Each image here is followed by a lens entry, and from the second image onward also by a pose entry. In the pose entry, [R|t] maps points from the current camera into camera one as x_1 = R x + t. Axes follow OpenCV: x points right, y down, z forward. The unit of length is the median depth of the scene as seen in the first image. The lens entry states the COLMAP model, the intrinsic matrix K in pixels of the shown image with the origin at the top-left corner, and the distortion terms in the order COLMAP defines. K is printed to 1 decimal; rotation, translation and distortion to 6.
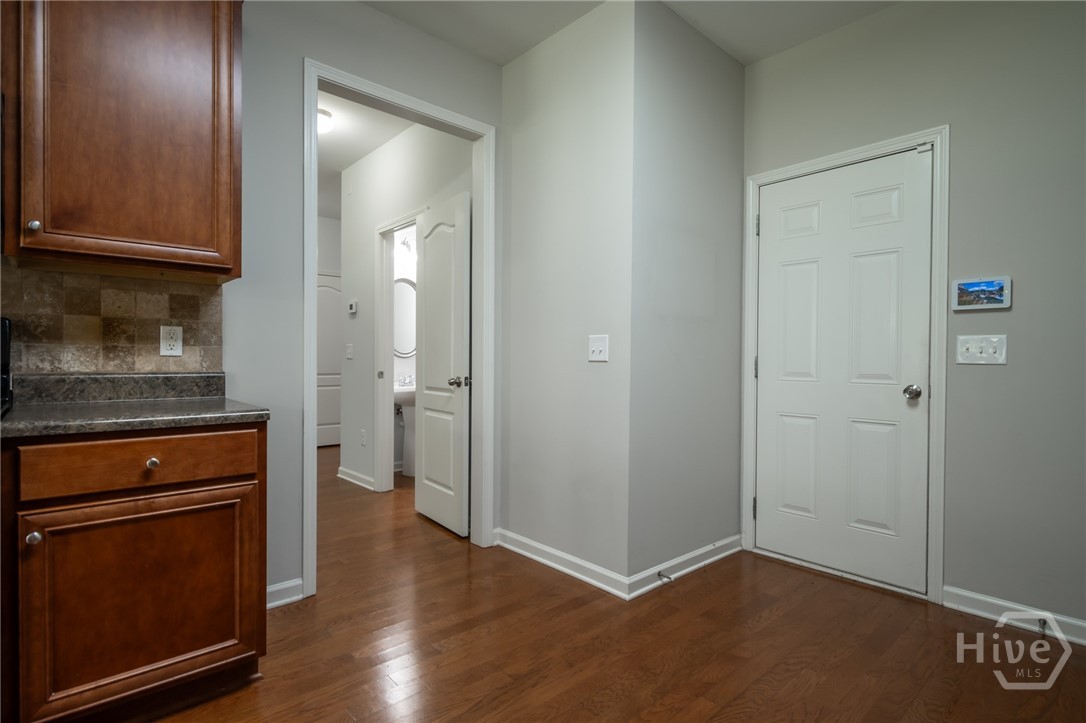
lens RADIAL K [[545.9, 0, 543.0], [0, 545.9, 361.5], [0, 0, 1]] dist [0.005115, -0.000599]
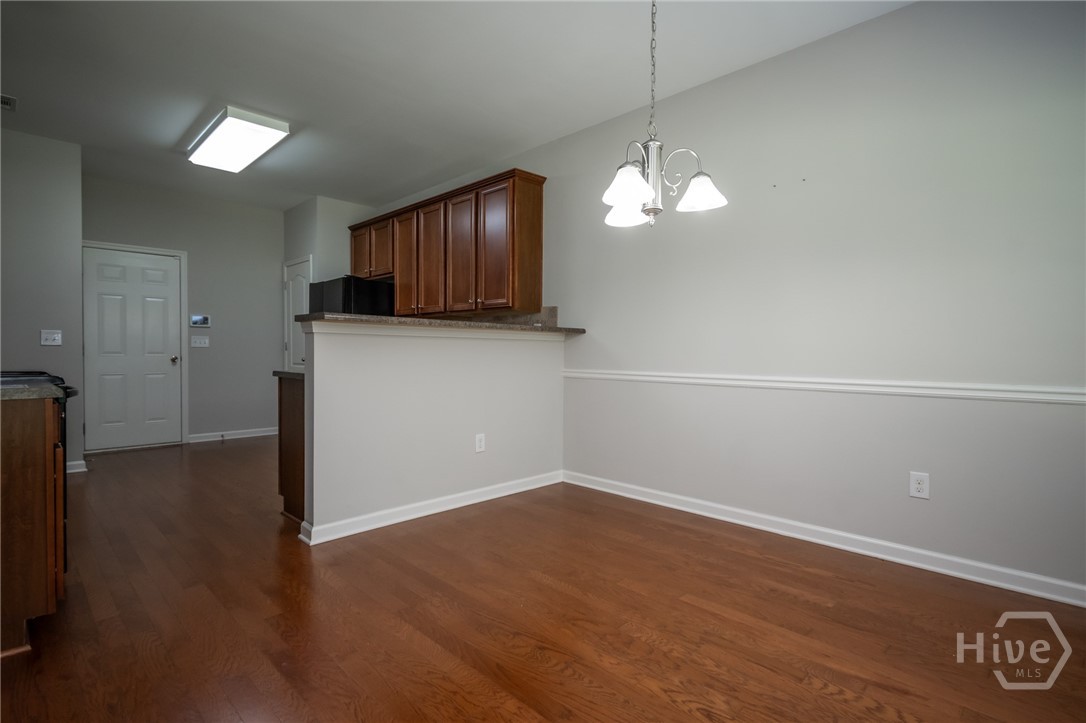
lens RADIAL K [[531.7, 0, 542.8], [0, 531.7, 363.3], [0, 0, 1]] dist [0.007760, 0.000383]
pose [[-0.054226, -0.028636, 0.998118, -2.038134], [-0.002144, 0.999590, 0.028562, 0.005326], [-0.998526, -0.000592, -0.054265, -0.557867]]
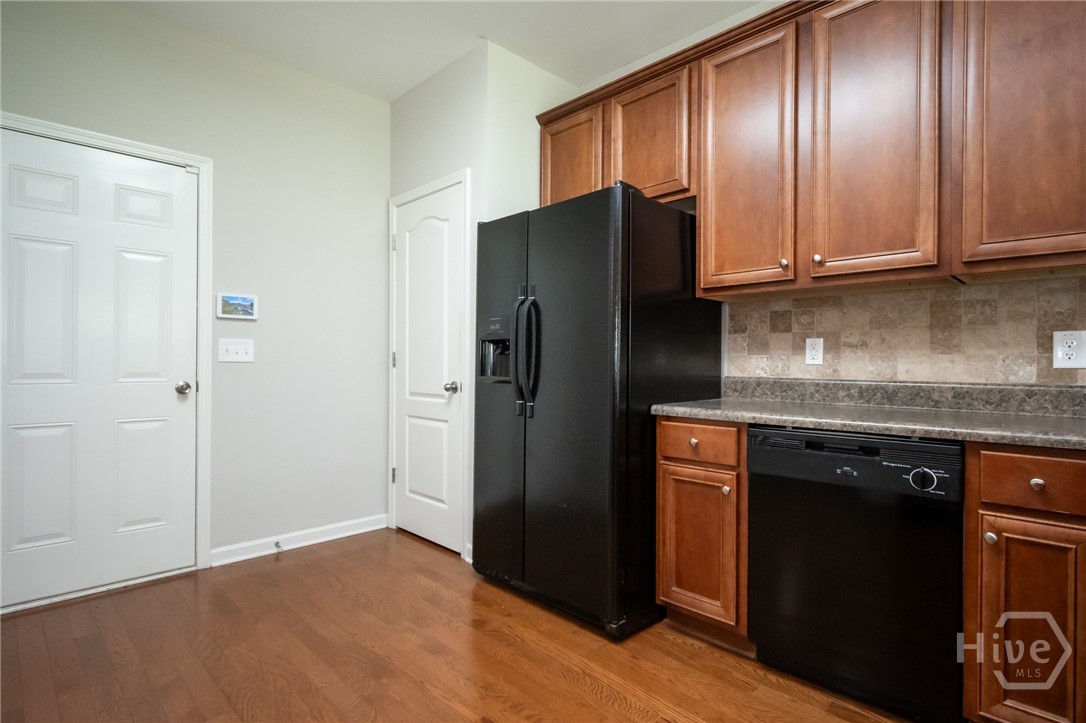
lens RADIAL K [[545.9, 0, 543.0], [0, 545.9, 361.5], [0, 0, 1]] dist [0.005115, -0.000599]
pose [[-0.045541, -0.005517, 0.998947, -0.539774], [-0.002236, 0.999983, 0.005421, -0.005329], [-0.998960, -0.001987, -0.045552, 0.386027]]
